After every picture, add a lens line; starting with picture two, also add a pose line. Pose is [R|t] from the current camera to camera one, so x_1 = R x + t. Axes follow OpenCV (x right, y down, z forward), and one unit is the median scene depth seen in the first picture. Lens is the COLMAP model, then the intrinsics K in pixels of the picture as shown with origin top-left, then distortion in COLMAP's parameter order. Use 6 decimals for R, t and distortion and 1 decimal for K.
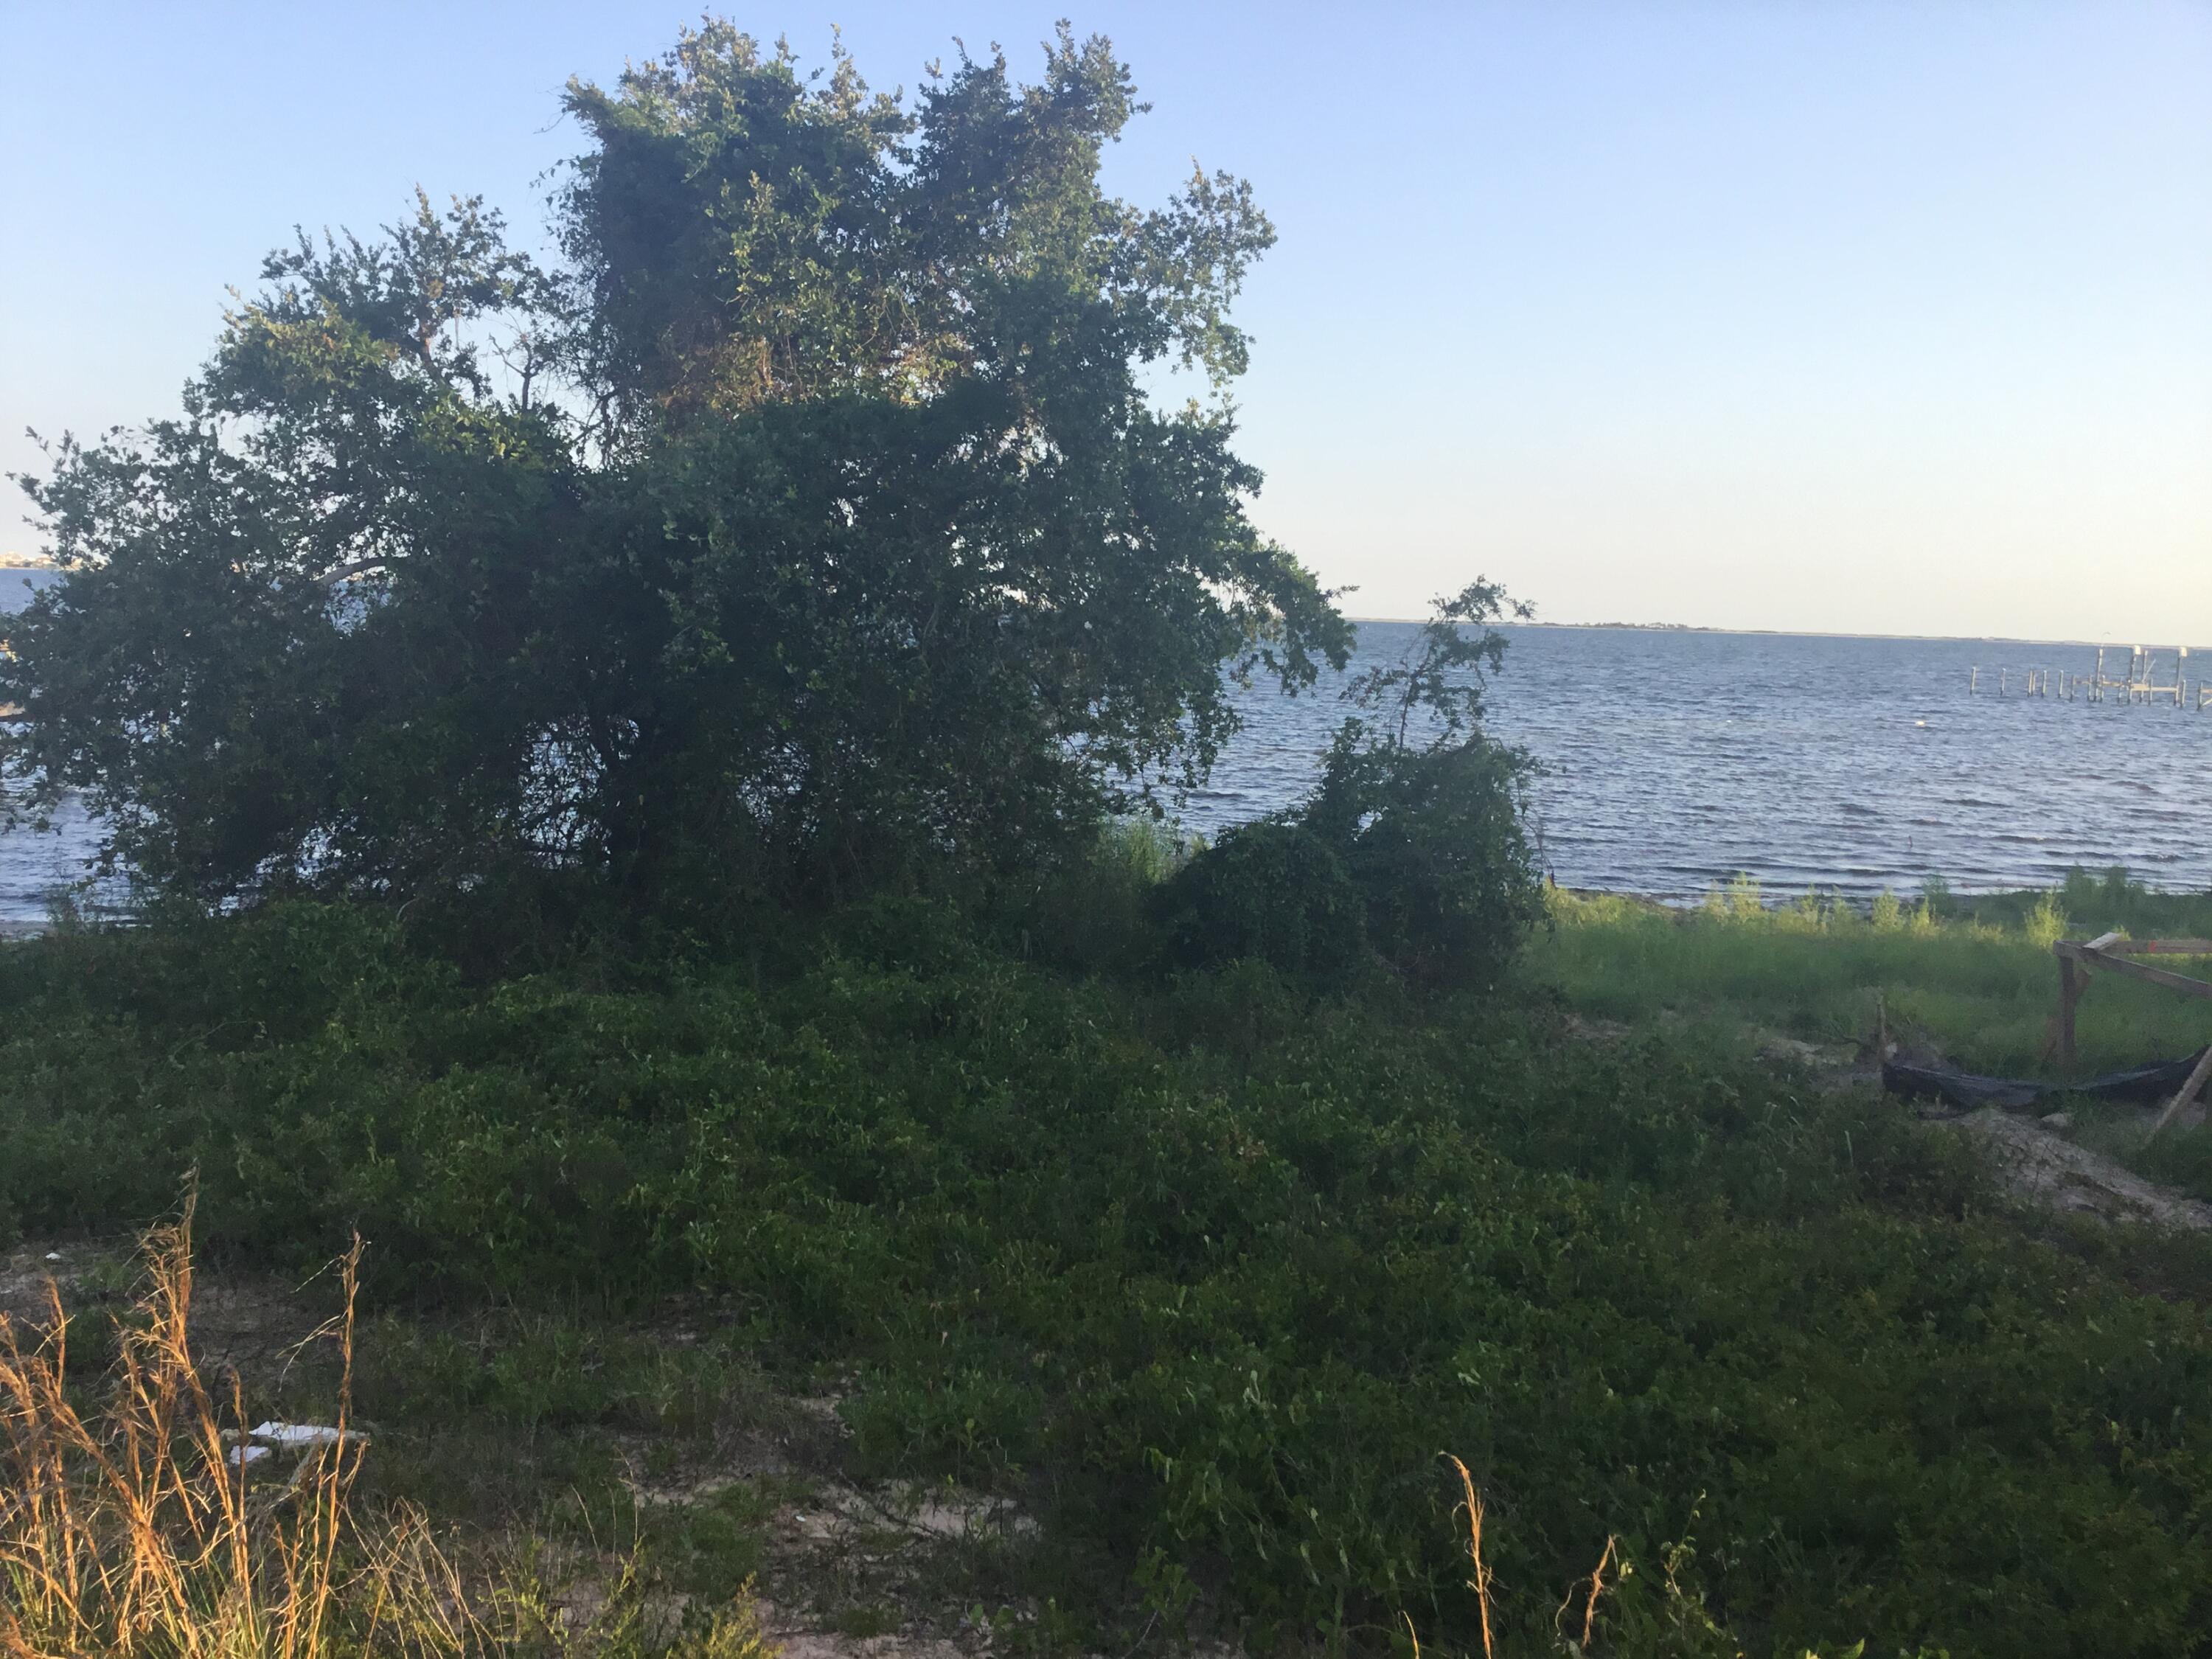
lens RADIAL K [[1717.6, 0, 1106.0], [0, 1717.6, 829.5], [0, 0, 1]] dist [-0.000205, -0.000870]
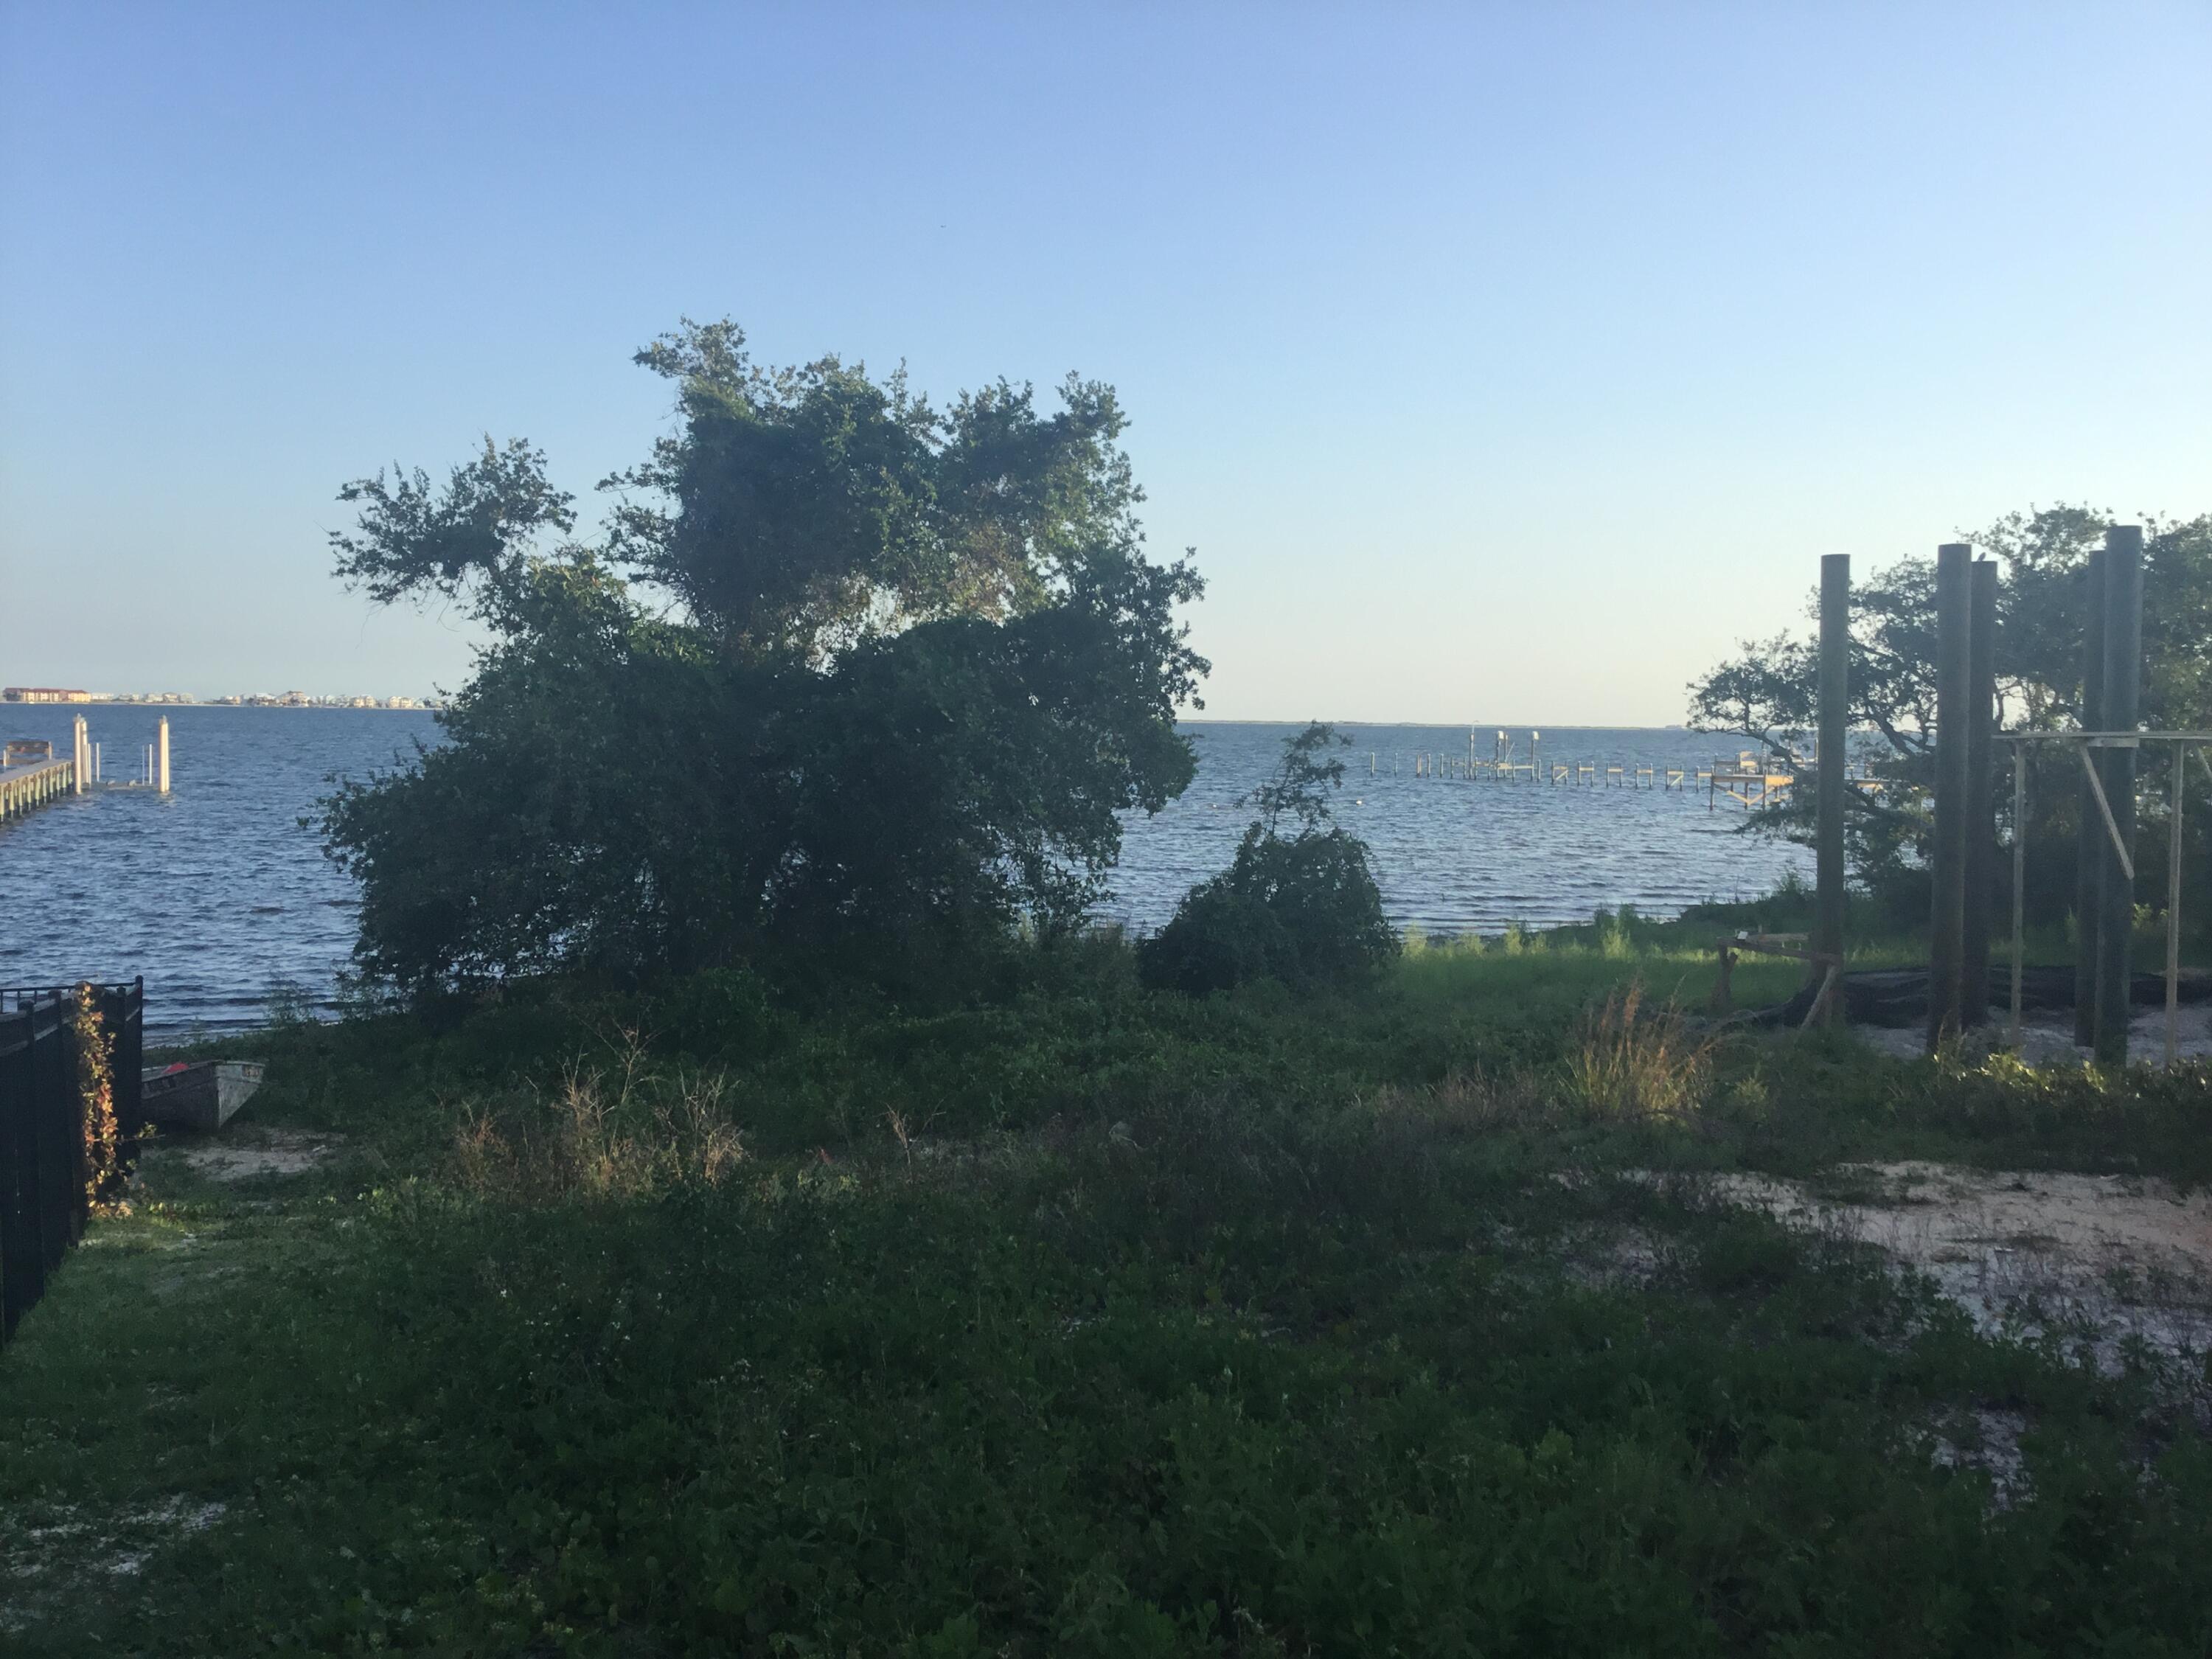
lens RADIAL K [[1717.6, 0, 1106.0], [0, 1717.6, 829.5], [0, 0, 1]] dist [-0.000205, -0.000870]
pose [[0.959834, -0.040900, 0.277570, -0.383326], [0.058859, 0.996656, -0.056676, 0.017804], [-0.274324, 0.070737, 0.959032, -0.373845]]
